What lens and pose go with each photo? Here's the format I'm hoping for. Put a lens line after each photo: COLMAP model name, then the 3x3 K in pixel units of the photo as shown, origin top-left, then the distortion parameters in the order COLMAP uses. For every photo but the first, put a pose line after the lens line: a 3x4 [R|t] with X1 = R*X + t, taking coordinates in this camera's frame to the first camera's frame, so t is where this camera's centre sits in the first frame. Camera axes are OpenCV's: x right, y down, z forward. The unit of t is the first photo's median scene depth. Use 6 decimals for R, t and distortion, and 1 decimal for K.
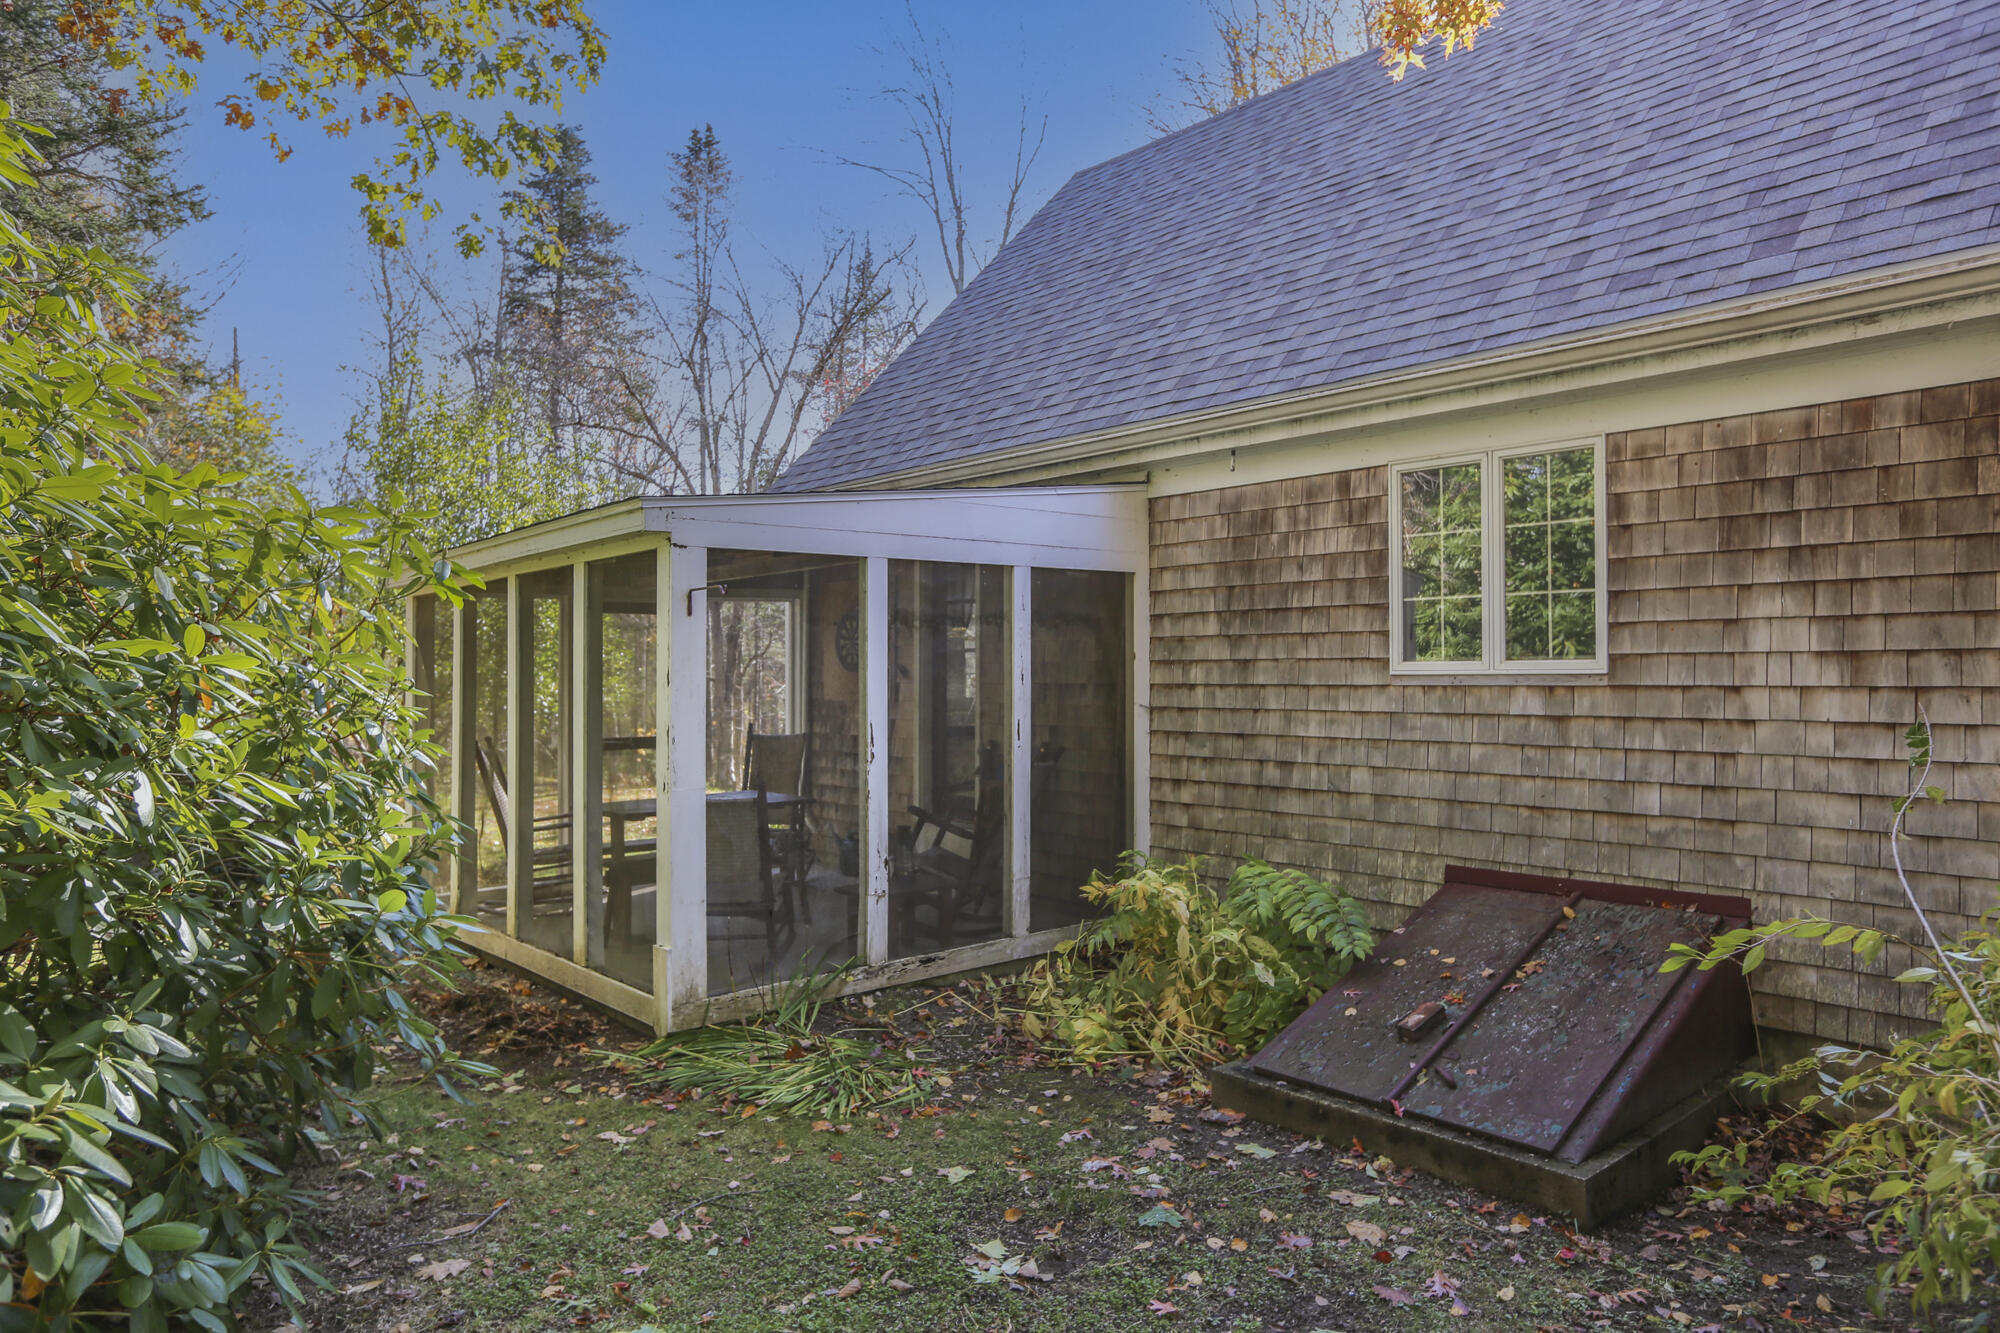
lens RADIAL K [[1333.2, 0, 1000.0], [0, 1333.2, 666.5], [0, 0, 1]] dist [-0.036395, -0.000189]
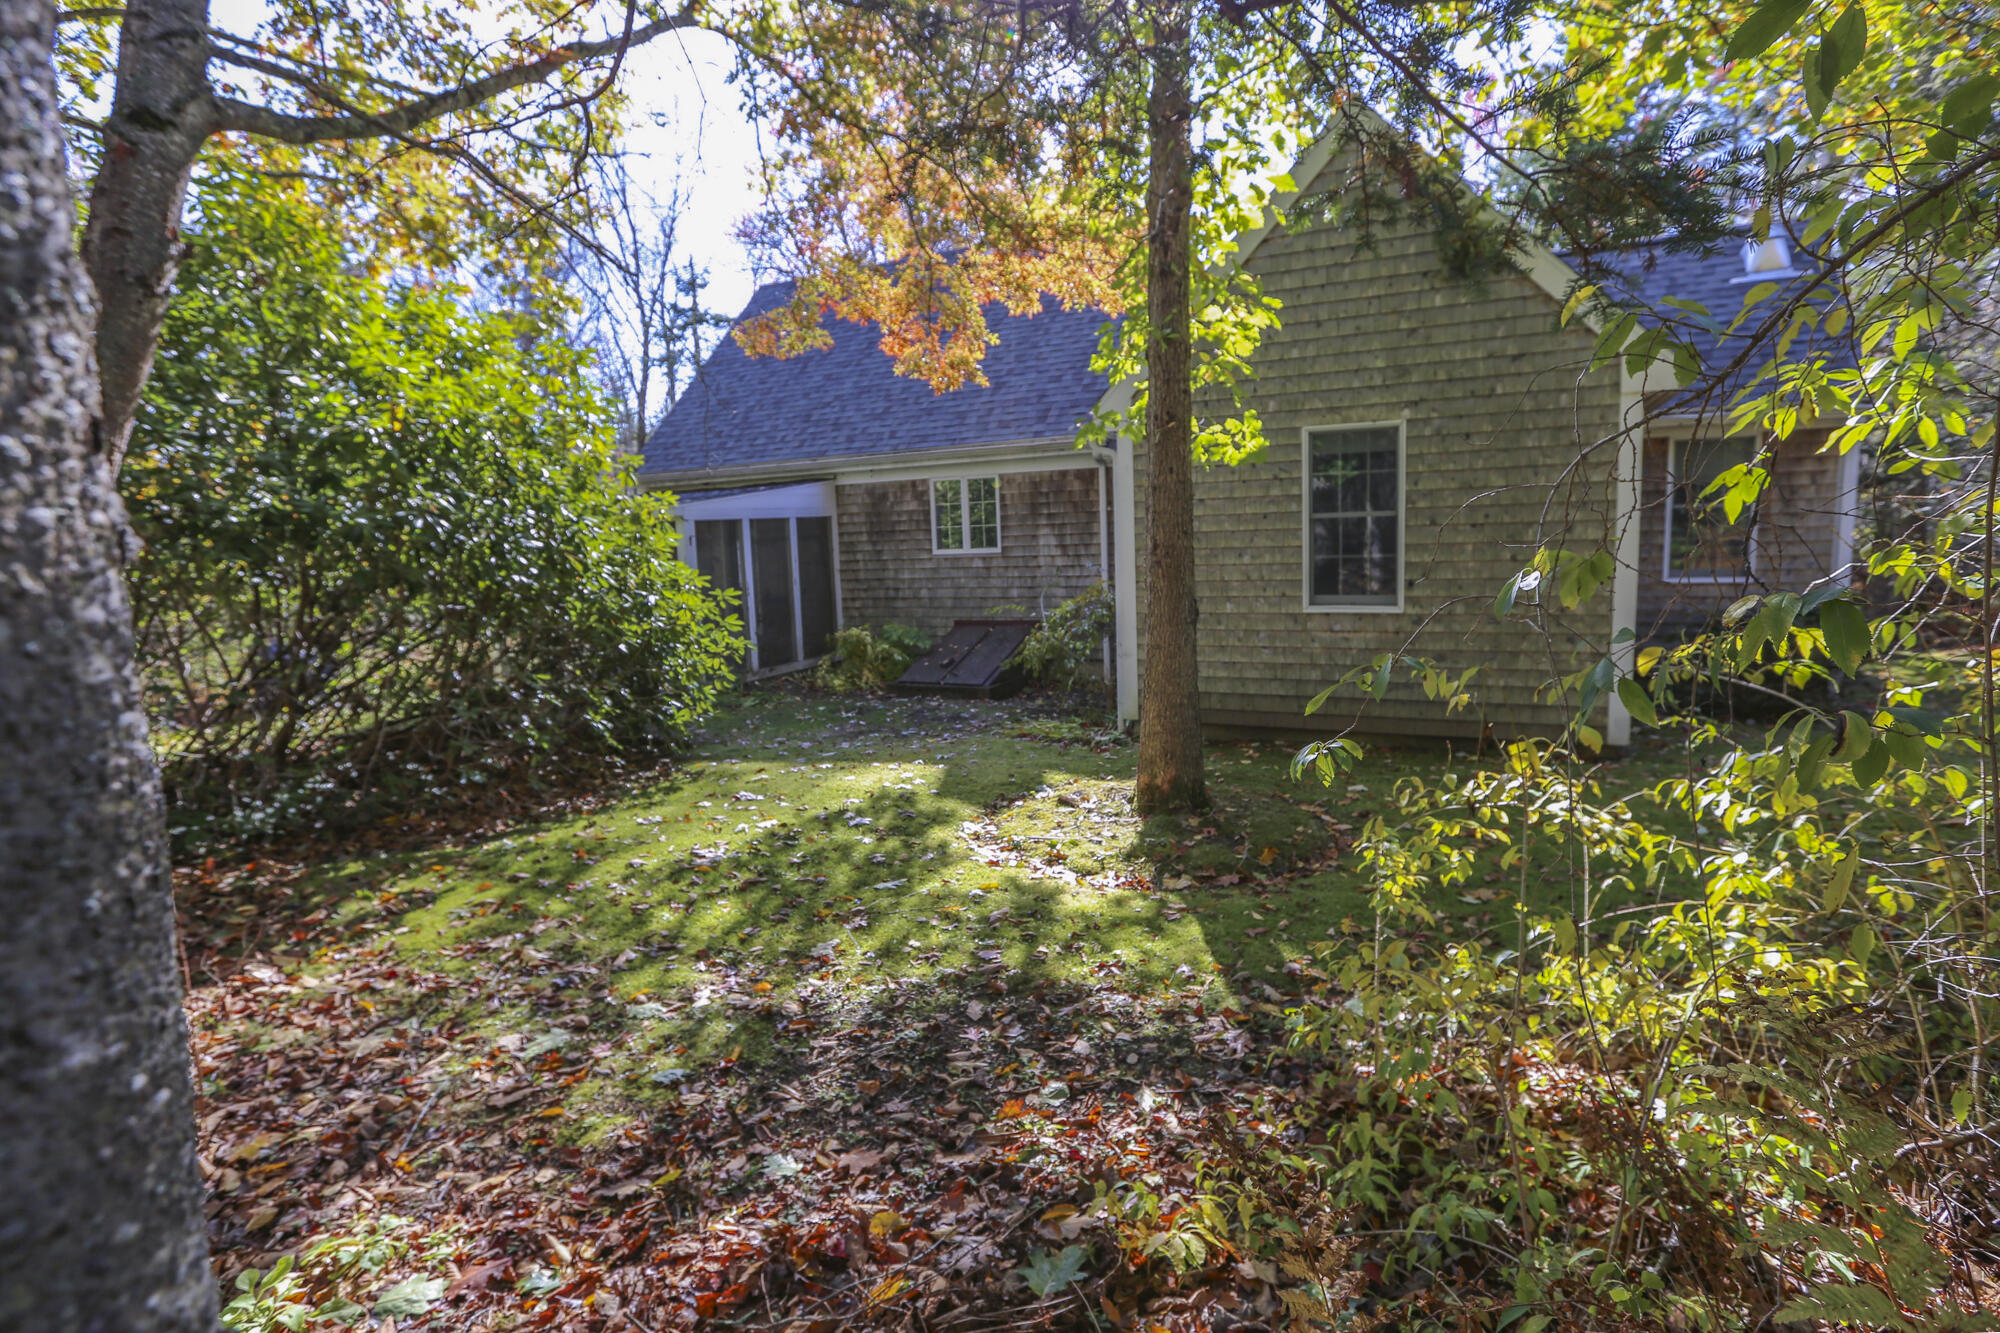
lens RADIAL K [[1023.7, 0, 1000.0], [0, 1023.7, 666.5], [0, 0, 1]] dist [-0.000717, -0.000013]
pose [[0.937387, -0.079971, 0.338985, -0.321455], [0.035789, 0.990247, 0.134647, -0.045708], [-0.346446, -0.114084, 0.931107, -1.075081]]
